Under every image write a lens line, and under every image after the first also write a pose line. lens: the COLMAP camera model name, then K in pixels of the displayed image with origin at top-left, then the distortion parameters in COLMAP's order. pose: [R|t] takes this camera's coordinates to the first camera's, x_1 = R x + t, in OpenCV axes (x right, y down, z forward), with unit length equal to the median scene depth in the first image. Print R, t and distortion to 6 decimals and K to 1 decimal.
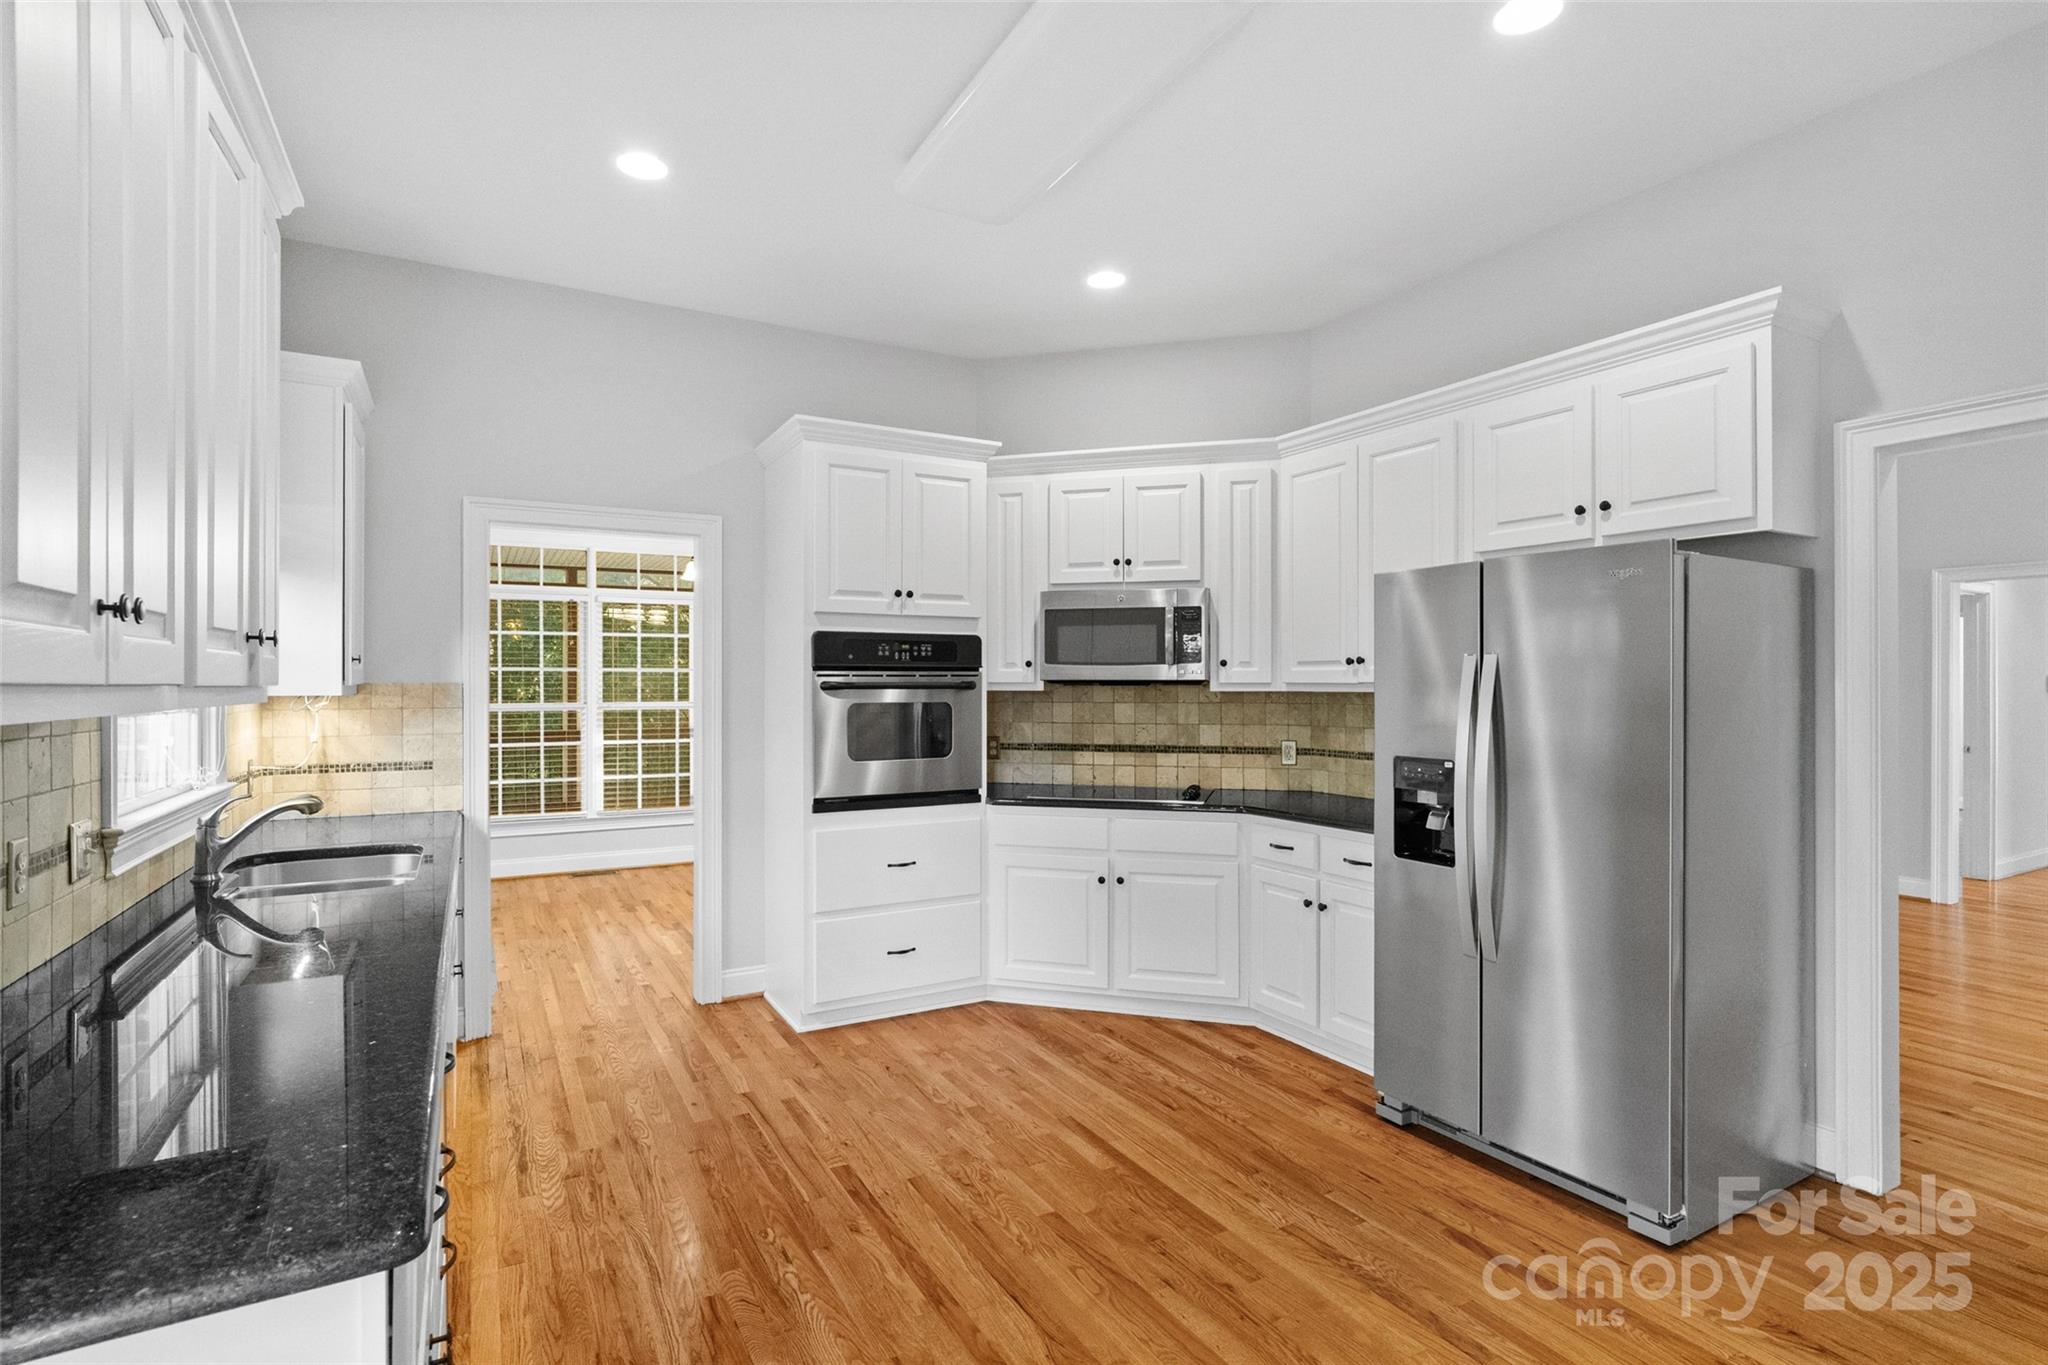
lens RADIAL K [[978.9, 0, 1026.9], [0, 978.9, 681.3], [0, 0, 1]] dist [-0.017370, 0.006856]
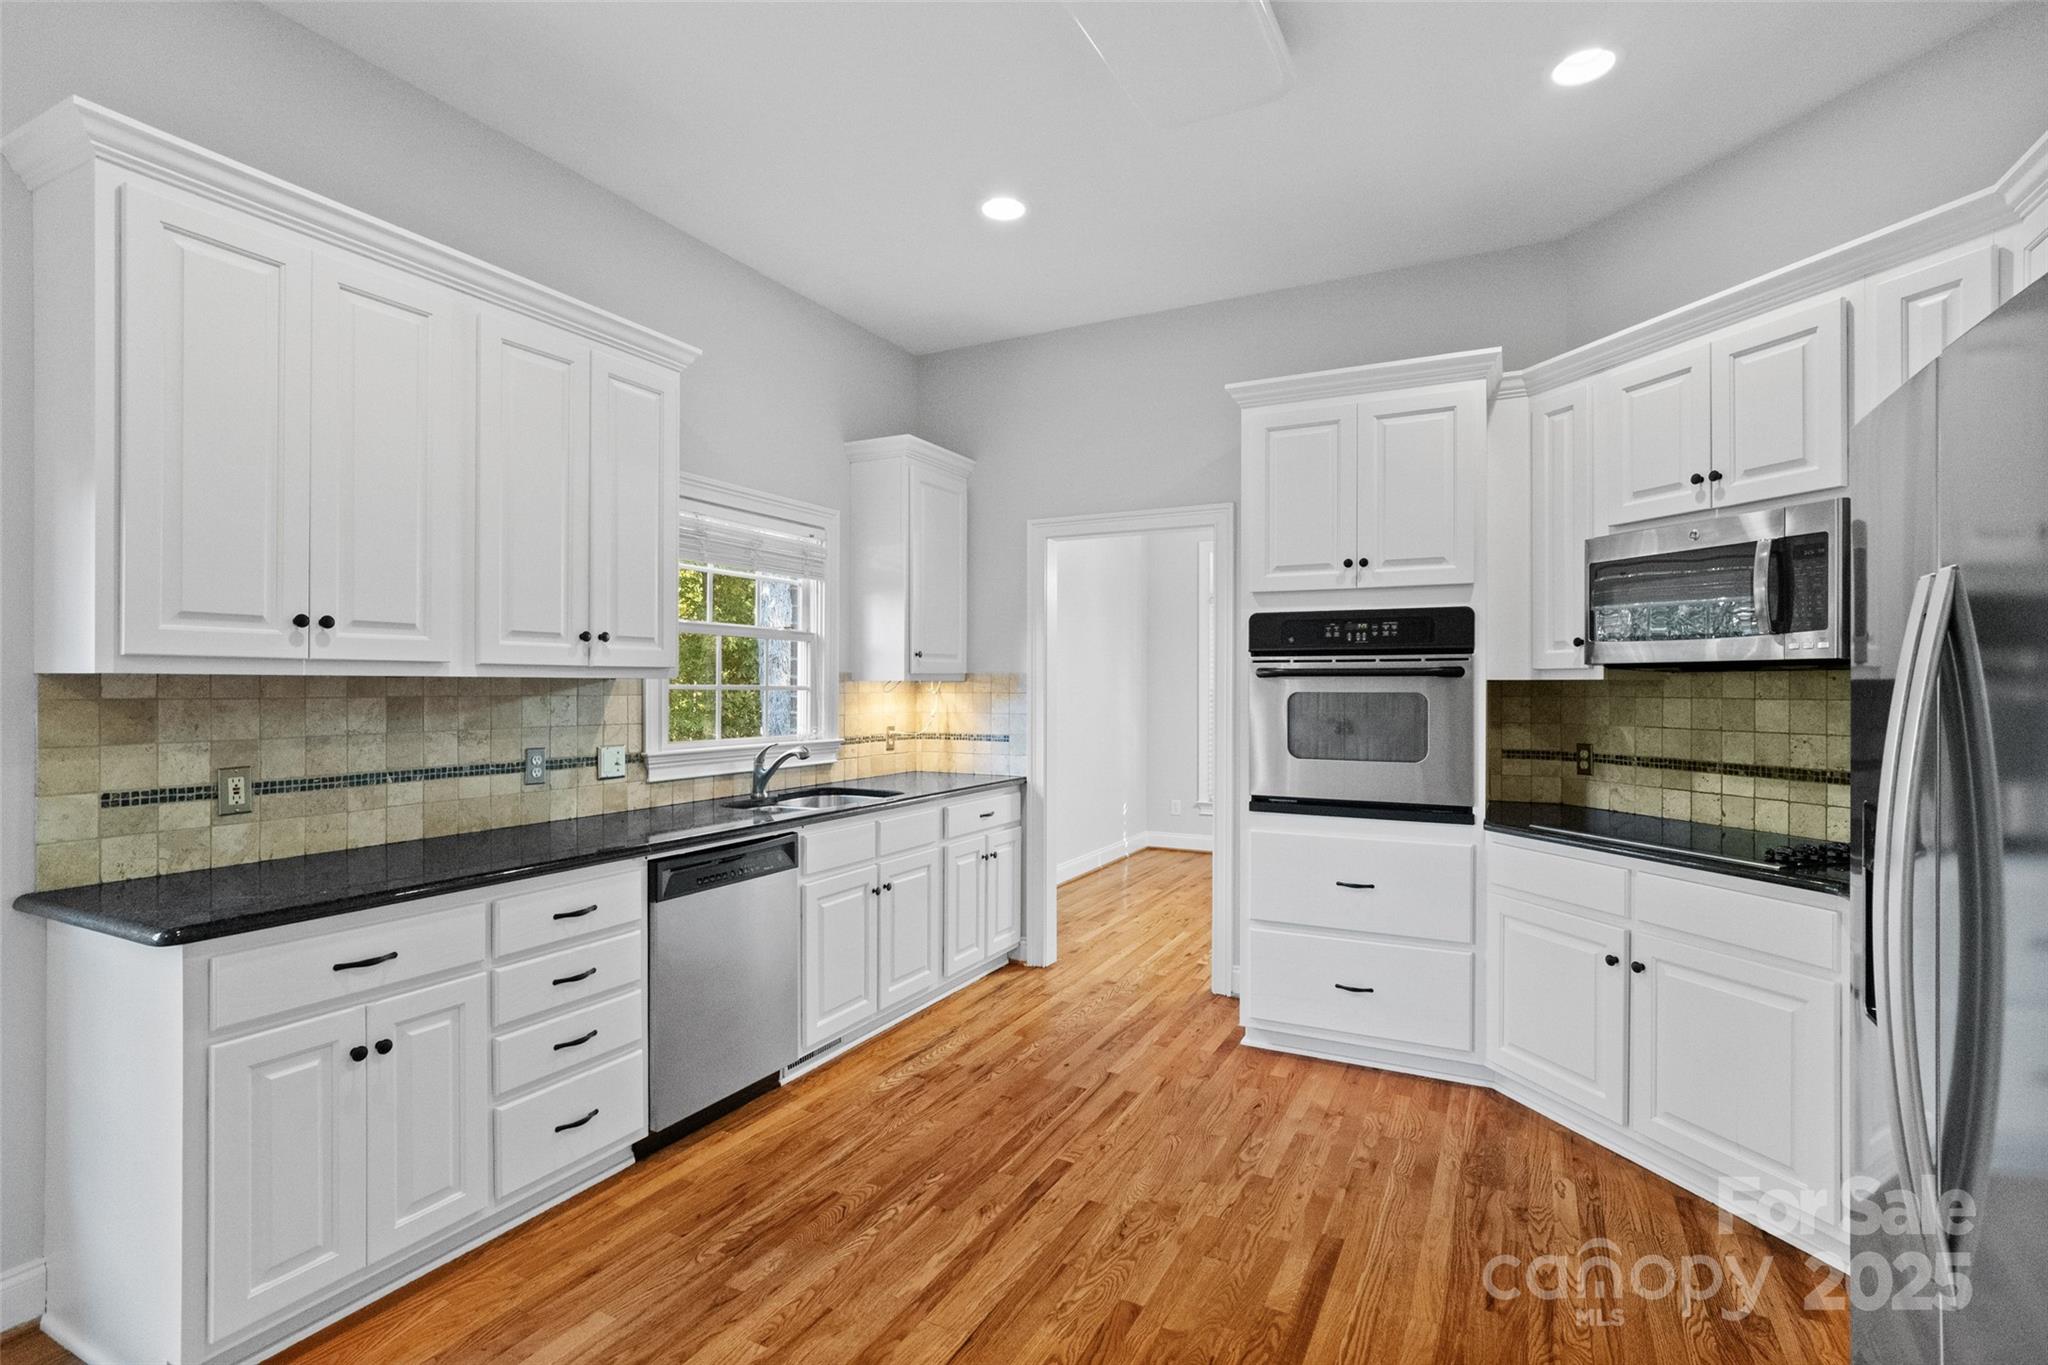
lens RADIAL K [[978.9, 0, 1019.6], [0, 978.9, 684.1], [0, 0, 1]] dist [-0.017370, 0.006856]
pose [[0.544372, 0.000441, -0.838844, 0.435646], [-0.001514, 0.999999, -0.000457, 0.015846], [0.838842, 0.001519, 0.544372, 0.312664]]
